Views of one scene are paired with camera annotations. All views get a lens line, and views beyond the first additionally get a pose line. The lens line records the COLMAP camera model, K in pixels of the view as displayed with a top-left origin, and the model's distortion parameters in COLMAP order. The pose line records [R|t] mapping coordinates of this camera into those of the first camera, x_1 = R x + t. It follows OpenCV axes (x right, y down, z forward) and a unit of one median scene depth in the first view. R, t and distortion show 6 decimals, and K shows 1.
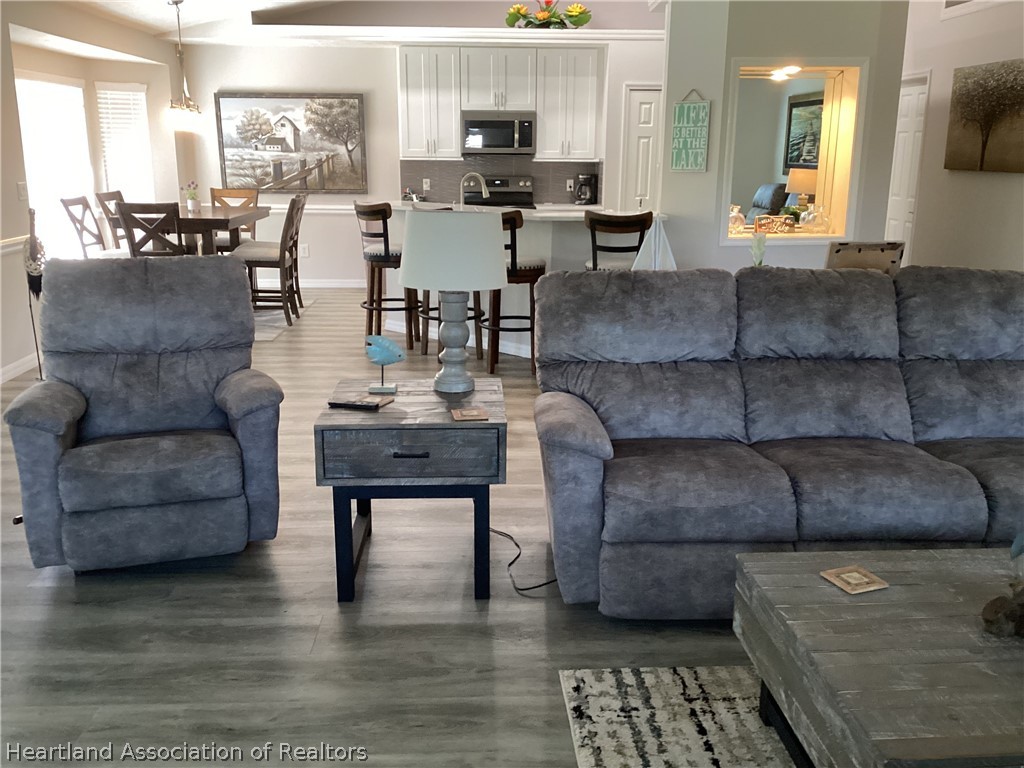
lens RADIAL K [[926.7, 0, 509.1], [0, 926.7, 388.4], [0, 0, 1]] dist [0.089996, -0.178506]
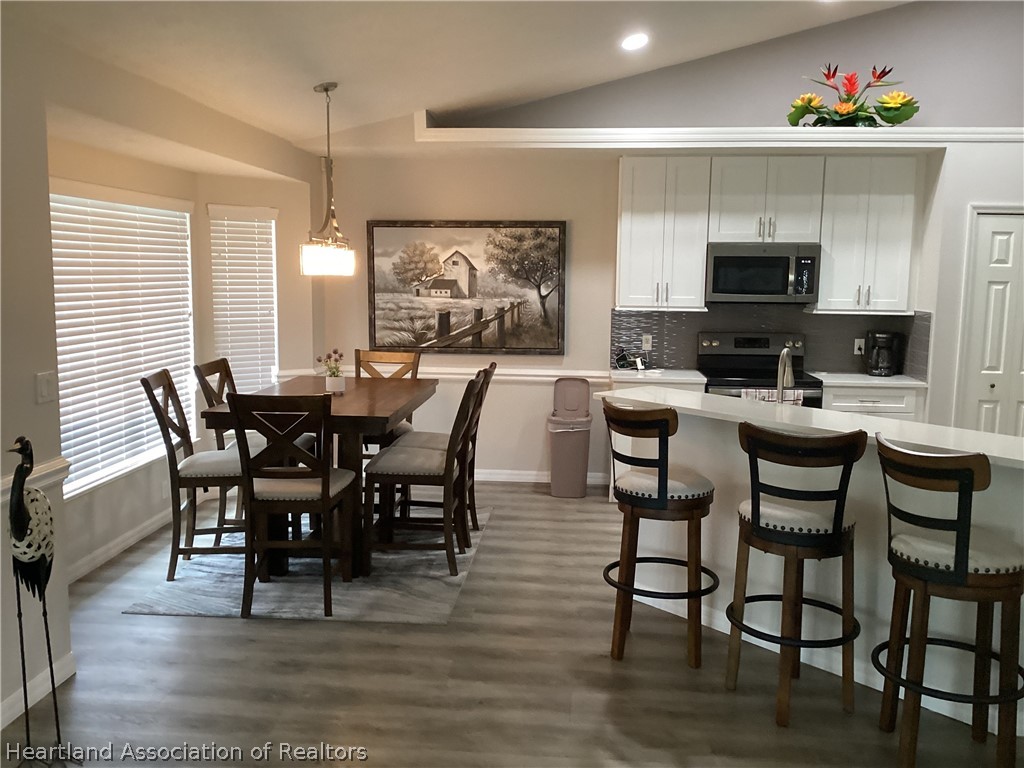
lens RADIAL K [[926.7, 0, 509.1], [0, 926.7, 380.9], [0, 0, 1]] dist [0.089996, -0.178506]
pose [[0.992159, 0.020104, -0.123351, -0.108523], [-0.036703, 0.990327, -0.133811, -0.094415], [0.119468, 0.137289, 0.983300, 0.303096]]
